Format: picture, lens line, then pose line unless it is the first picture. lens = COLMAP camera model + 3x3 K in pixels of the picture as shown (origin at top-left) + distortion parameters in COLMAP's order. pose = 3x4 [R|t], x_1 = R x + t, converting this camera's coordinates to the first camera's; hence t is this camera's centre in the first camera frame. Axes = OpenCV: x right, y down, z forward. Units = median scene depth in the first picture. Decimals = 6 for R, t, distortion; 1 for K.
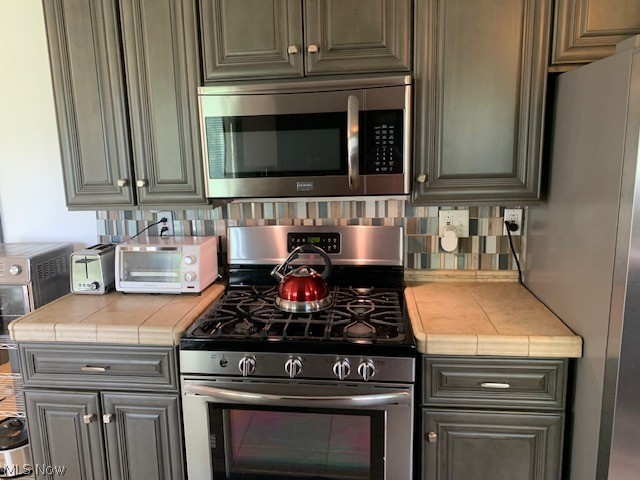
lens RADIAL K [[498.5, 0, 315.5], [0, 498.5, 237.2], [0, 0, 1]] dist [0.052249, -0.084478]
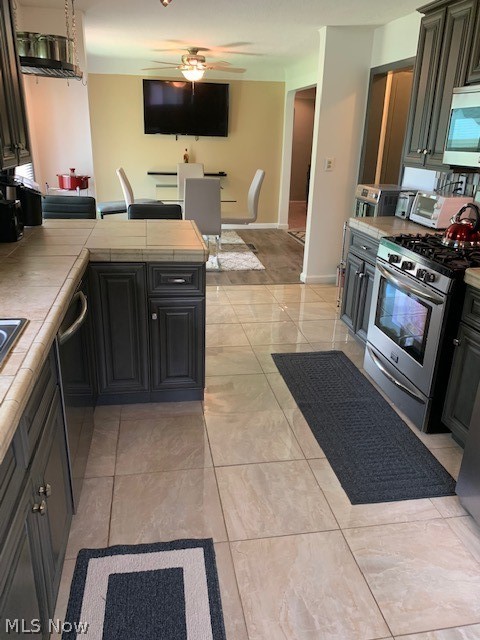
lens RADIAL K [[498.5, 0, 242.2], [0, 498.5, 310.0], [0, 0, 1]] dist [0.052249, -0.084478]
pose [[0.310806, 0.352599, -0.882652, 1.005650], [-0.207200, 0.931445, 0.299130, 0.005701], [0.927614, 0.089914, 0.362557, -0.091215]]
